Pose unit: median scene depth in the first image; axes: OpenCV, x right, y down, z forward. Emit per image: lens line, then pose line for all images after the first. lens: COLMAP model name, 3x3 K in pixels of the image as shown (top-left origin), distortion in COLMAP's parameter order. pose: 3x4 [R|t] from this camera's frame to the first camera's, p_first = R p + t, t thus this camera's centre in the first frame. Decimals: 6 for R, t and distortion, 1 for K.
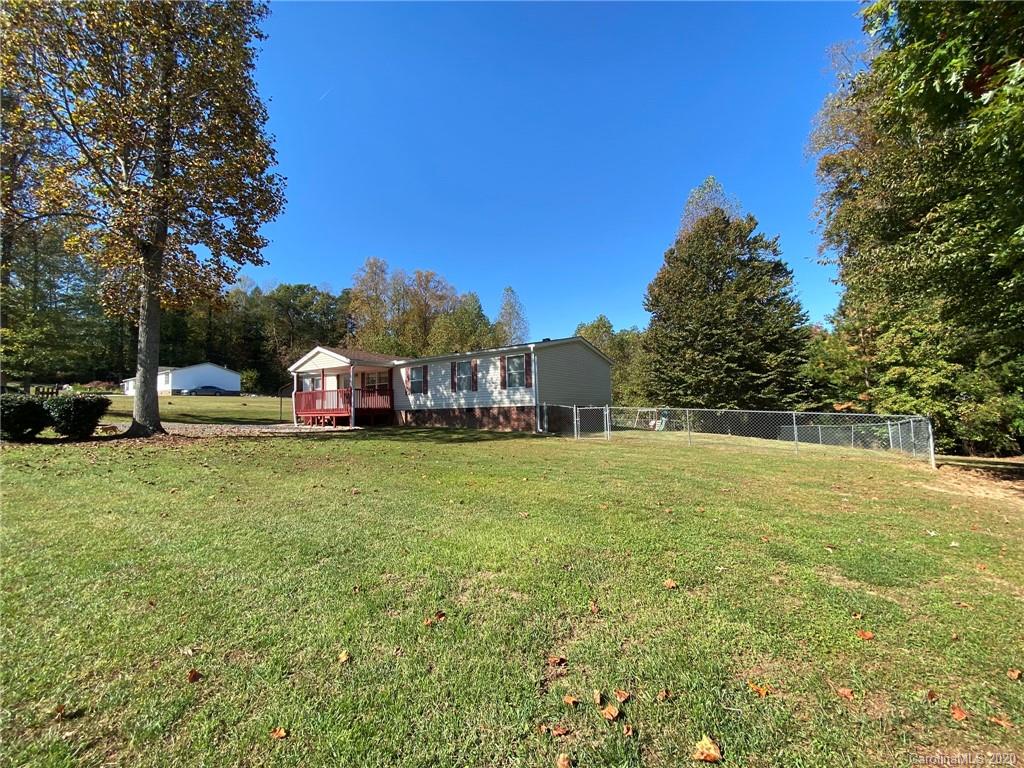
lens RADIAL K [[414.4, 0, 514.5], [0, 414.4, 385.4], [0, 0, 1]] dist [-0.002070, -0.005965]
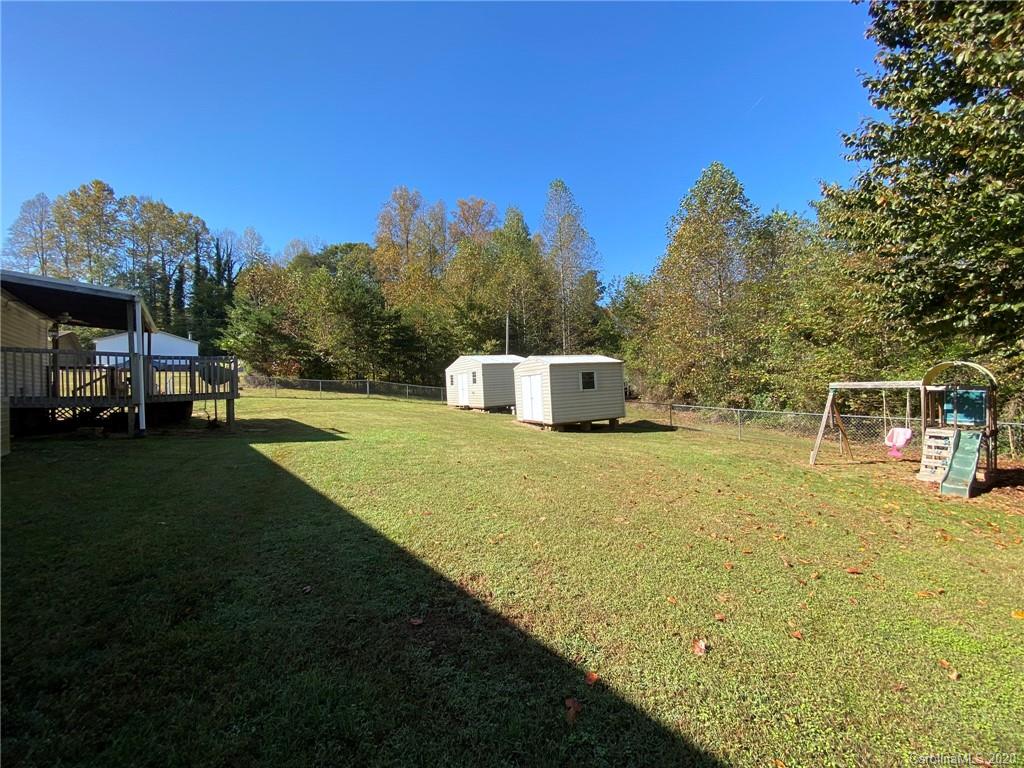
lens RADIAL K [[414.4, 0, 512.4], [0, 414.4, 386.3], [0, 0, 1]] dist [-0.002070, -0.005965]
pose [[0.951340, -0.019677, -0.307515, 0.359079], [0.041694, 0.997001, 0.065192, 0.066748], [0.305310, -0.074841, 0.949307, 1.321425]]
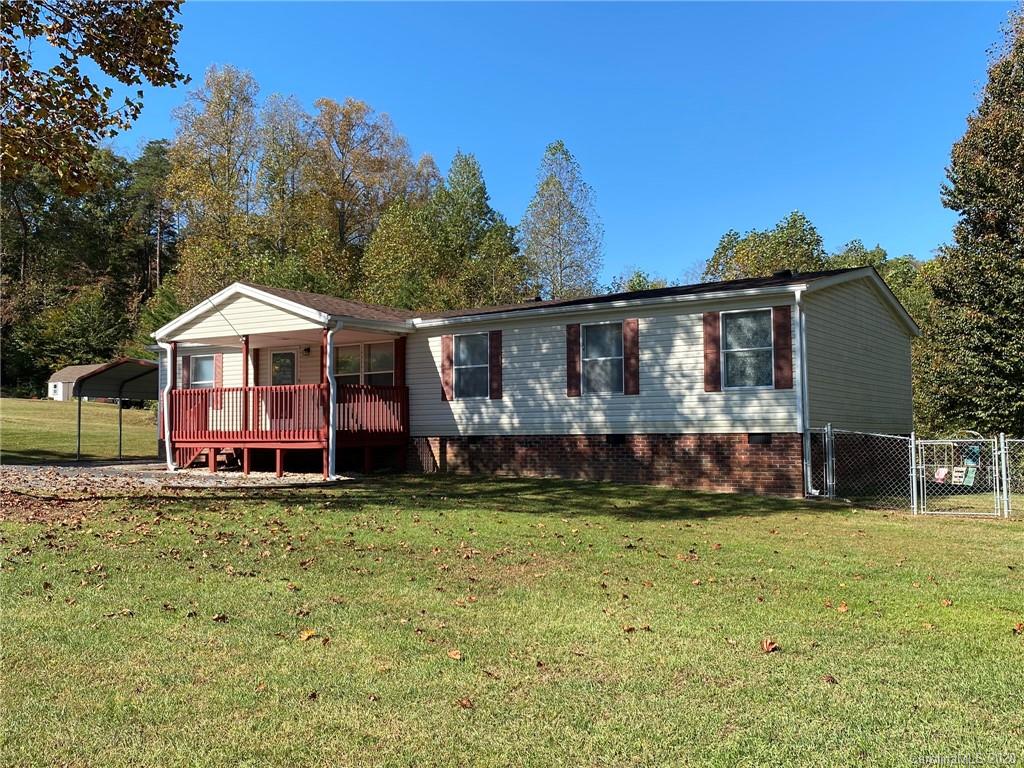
lens RADIAL K [[982.9, 0, 510.7], [0, 982.9, 385.2], [0, 0, 1]] dist [-0.013745, 0.000000]
pose [[0.999873, 0.015608, 0.003343, -0.209495], [-0.015640, 0.999831, 0.009627, -0.003065], [-0.003192, -0.009678, 0.999948, 0.009205]]
